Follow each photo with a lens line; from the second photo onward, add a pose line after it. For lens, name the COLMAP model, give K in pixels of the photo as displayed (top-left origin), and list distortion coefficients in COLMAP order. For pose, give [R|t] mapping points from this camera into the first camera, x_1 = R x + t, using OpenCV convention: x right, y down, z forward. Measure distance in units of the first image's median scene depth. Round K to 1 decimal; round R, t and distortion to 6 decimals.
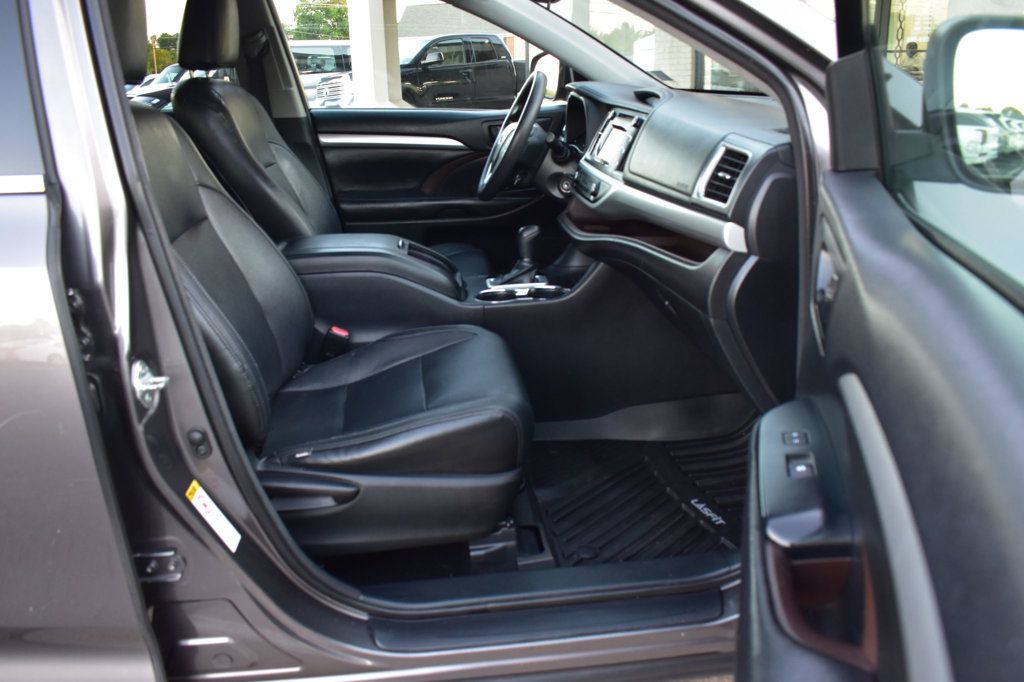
lens RADIAL K [[807.0, 0, 512.0], [0, 807.0, 341.0], [0, 0, 1]] dist [-0.108225, 0.002254]
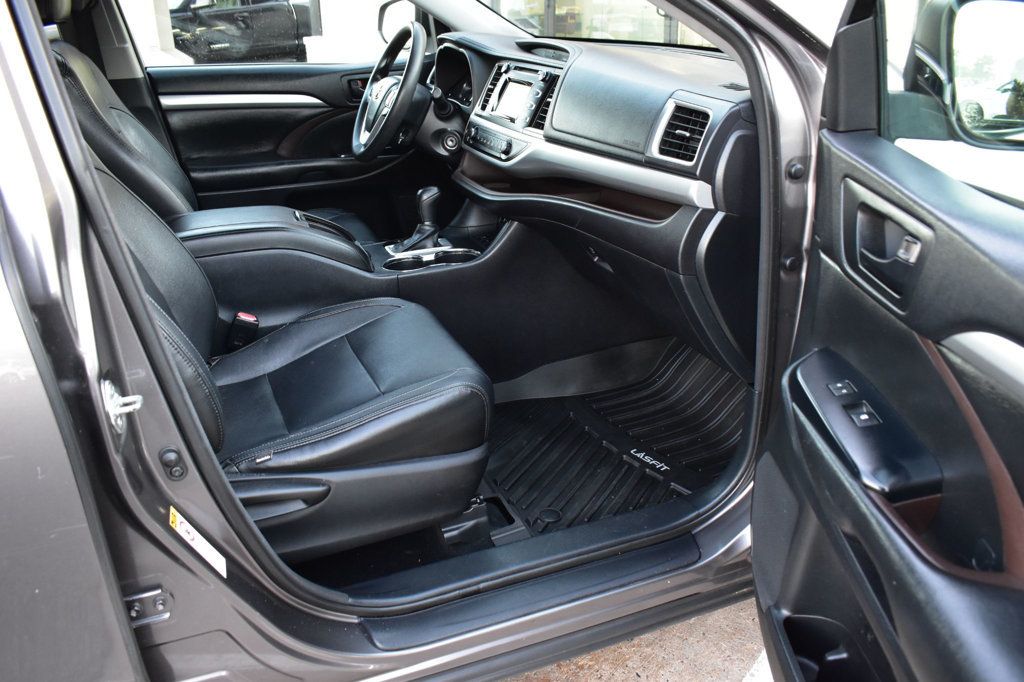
lens RADIAL K [[822.3, 0, 512.0], [0, 822.3, 341.0], [0, 0, 1]] dist [-0.090809, -0.000776]
pose [[0.965496, -0.098372, 0.241123, -0.149863], [0.083396, 0.993943, 0.071573, -0.025727], [-0.246704, -0.048994, 0.967852, 0.027719]]
